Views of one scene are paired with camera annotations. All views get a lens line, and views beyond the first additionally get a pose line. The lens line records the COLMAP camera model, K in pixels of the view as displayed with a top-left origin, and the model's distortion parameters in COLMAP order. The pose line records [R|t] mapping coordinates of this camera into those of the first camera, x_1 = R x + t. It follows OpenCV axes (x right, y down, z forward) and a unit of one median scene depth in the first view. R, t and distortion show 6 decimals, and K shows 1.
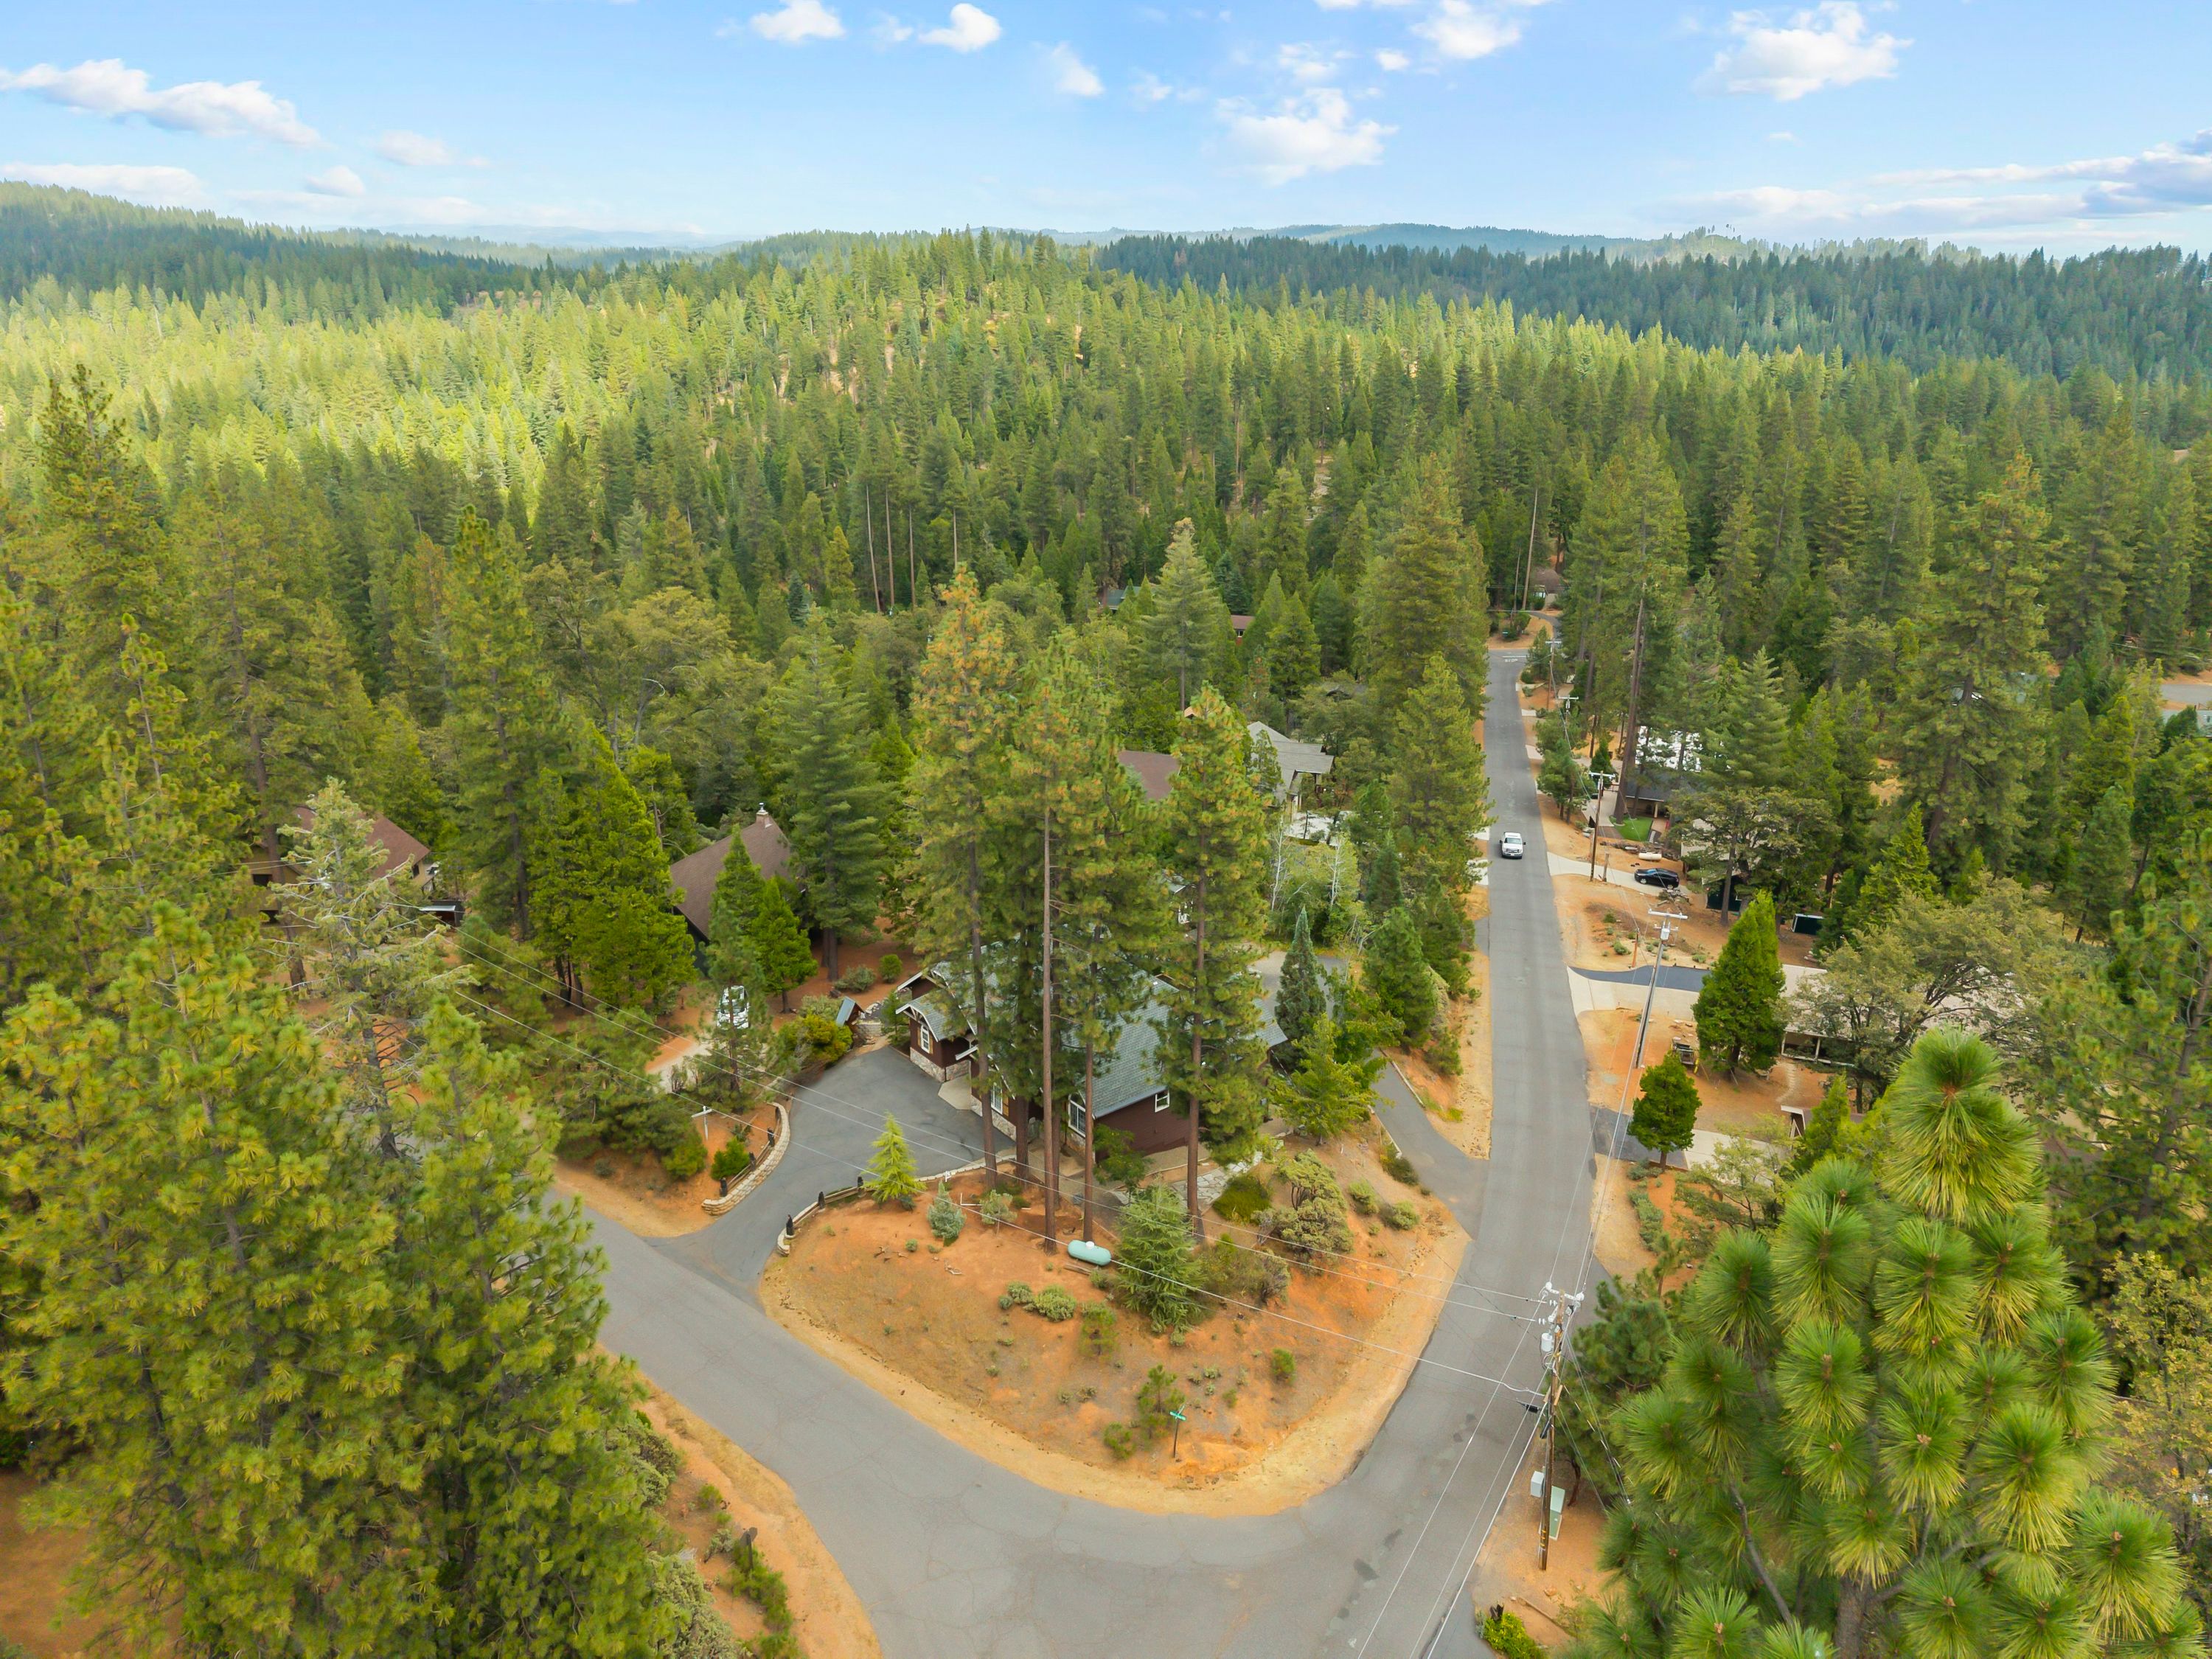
lens RADIAL K [[1459.2, 0, 1100.1], [0, 1459.2, 838.6], [0, 0, 1]] dist [0.064346, -0.091813]
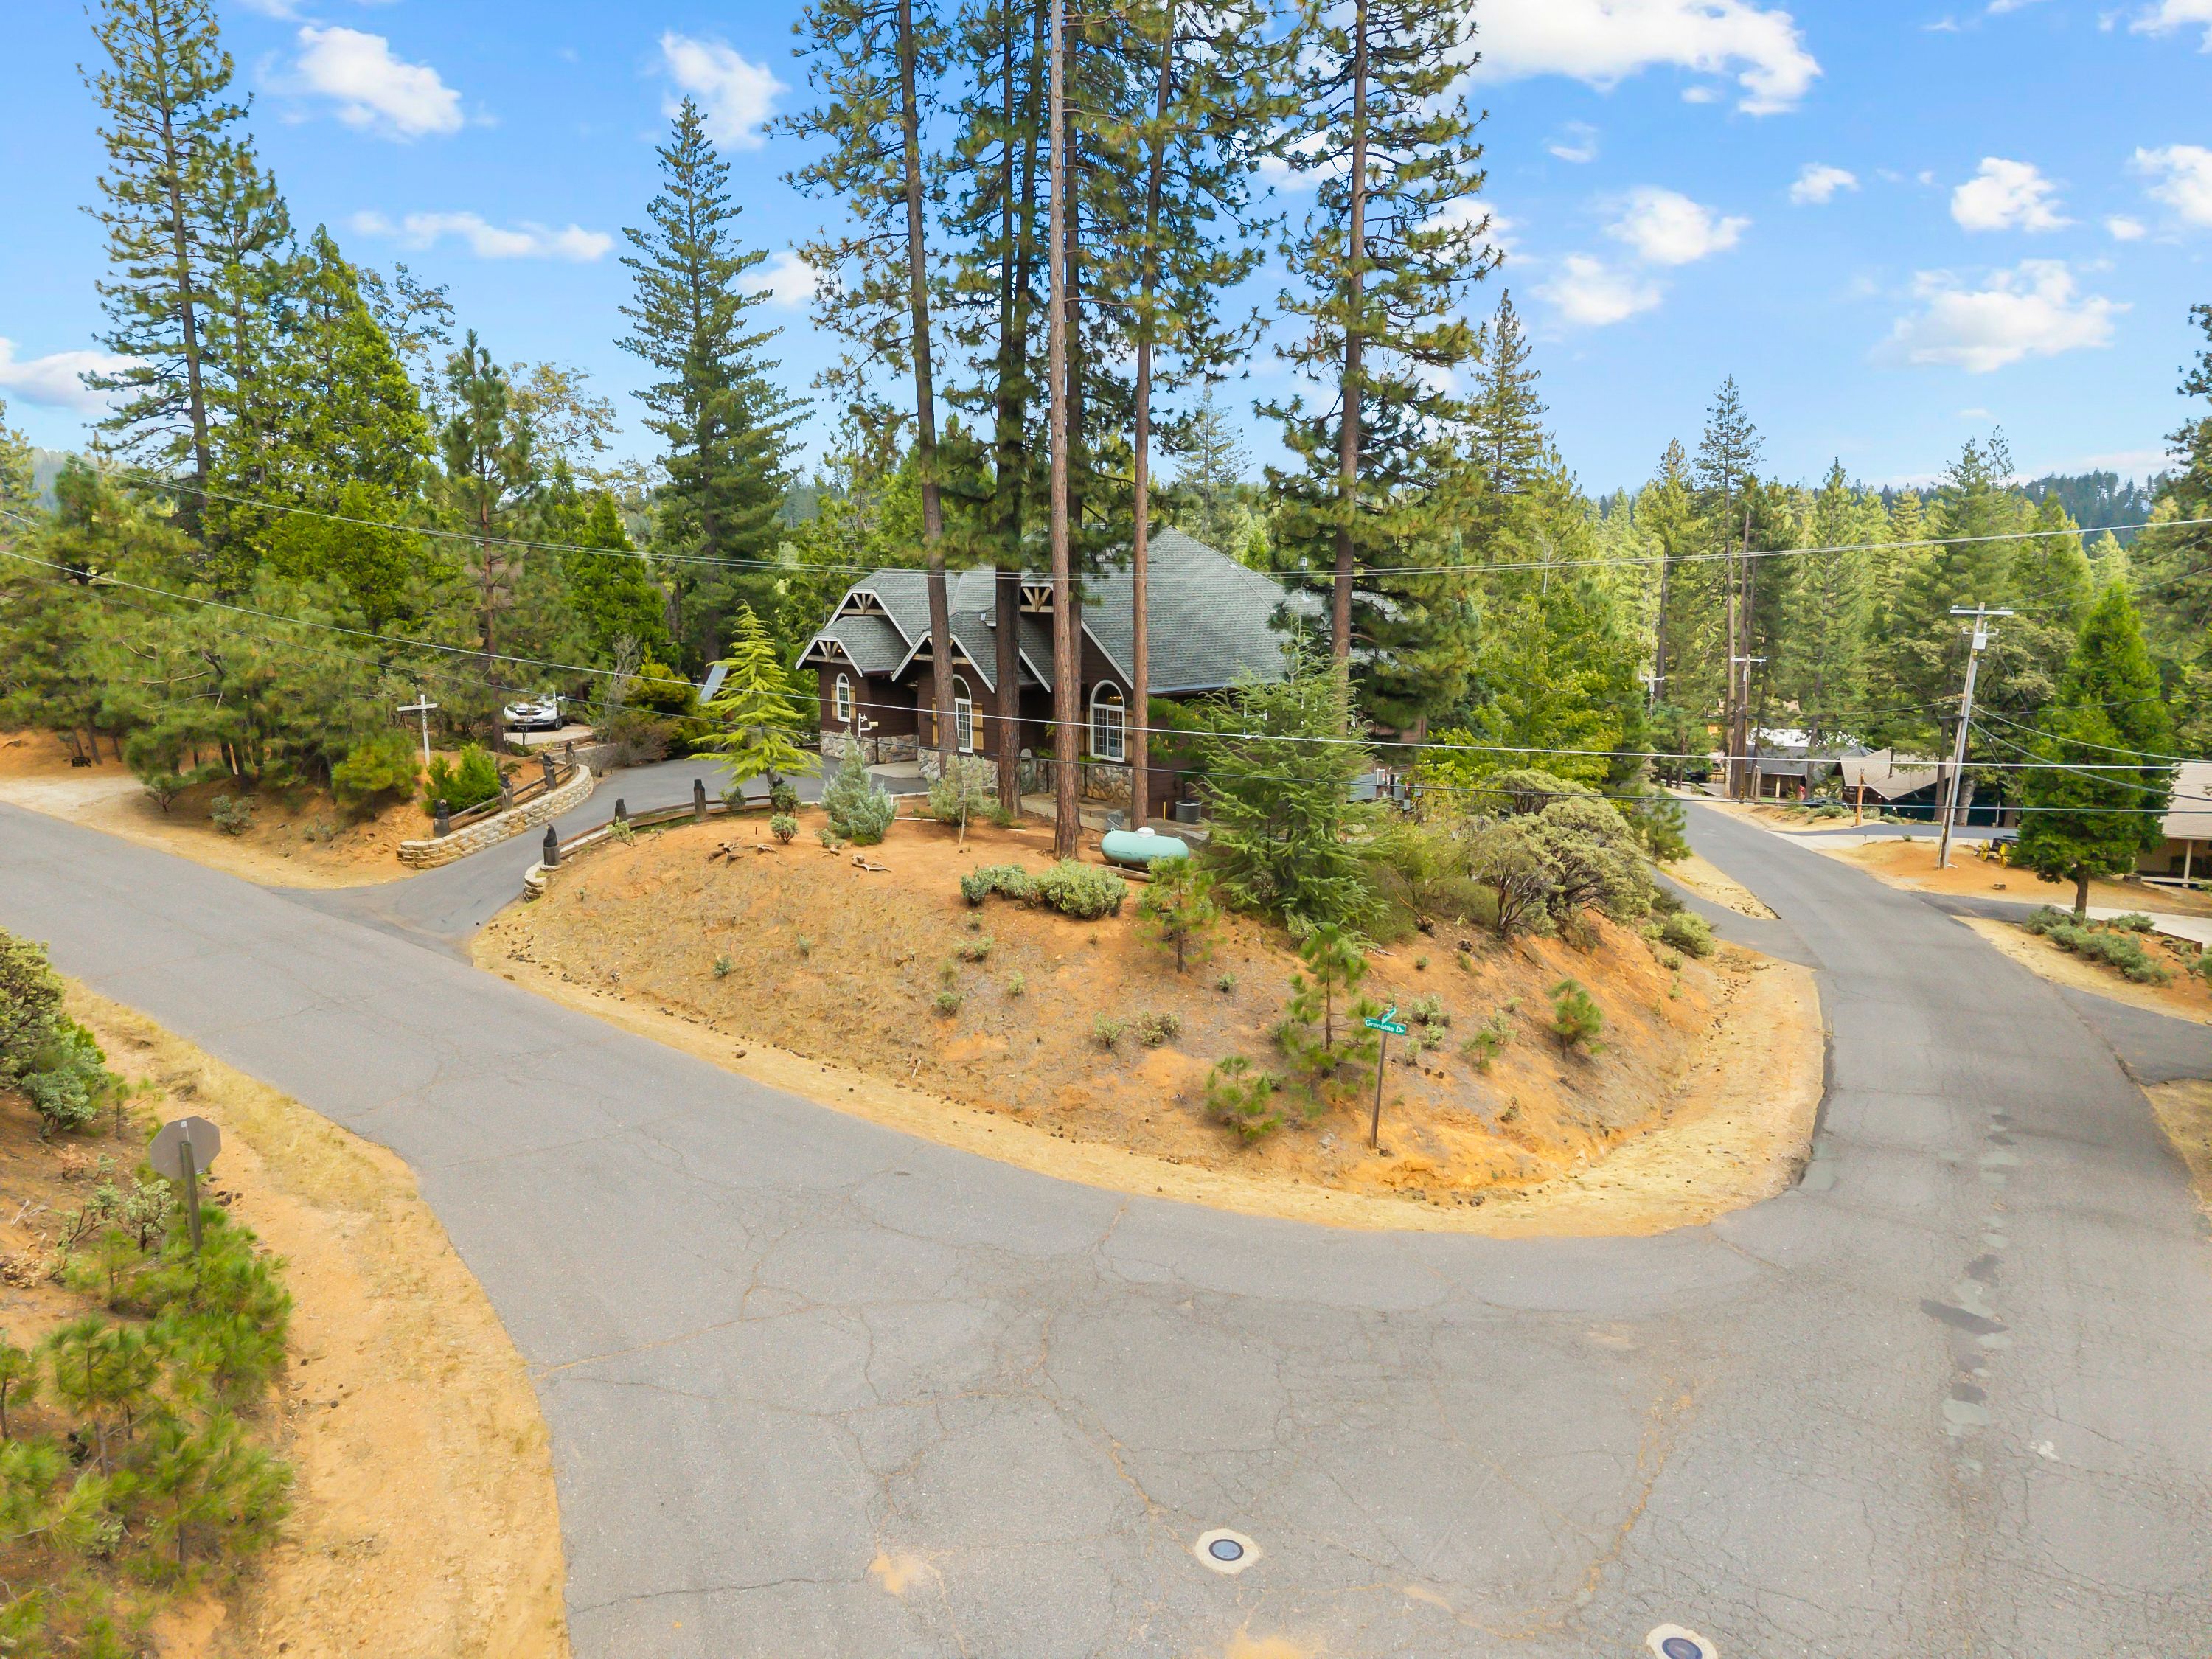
lens RADIAL K [[1459.2, 0, 1100.1], [0, 1459.2, 838.6], [0, 0, 1]] dist [0.064346, -0.091813]
pose [[0.999856, -0.008881, 0.014439, -0.031532], [0.011098, 0.986801, -0.161556, 0.379107], [-0.012814, 0.161693, 0.986758, 0.543405]]
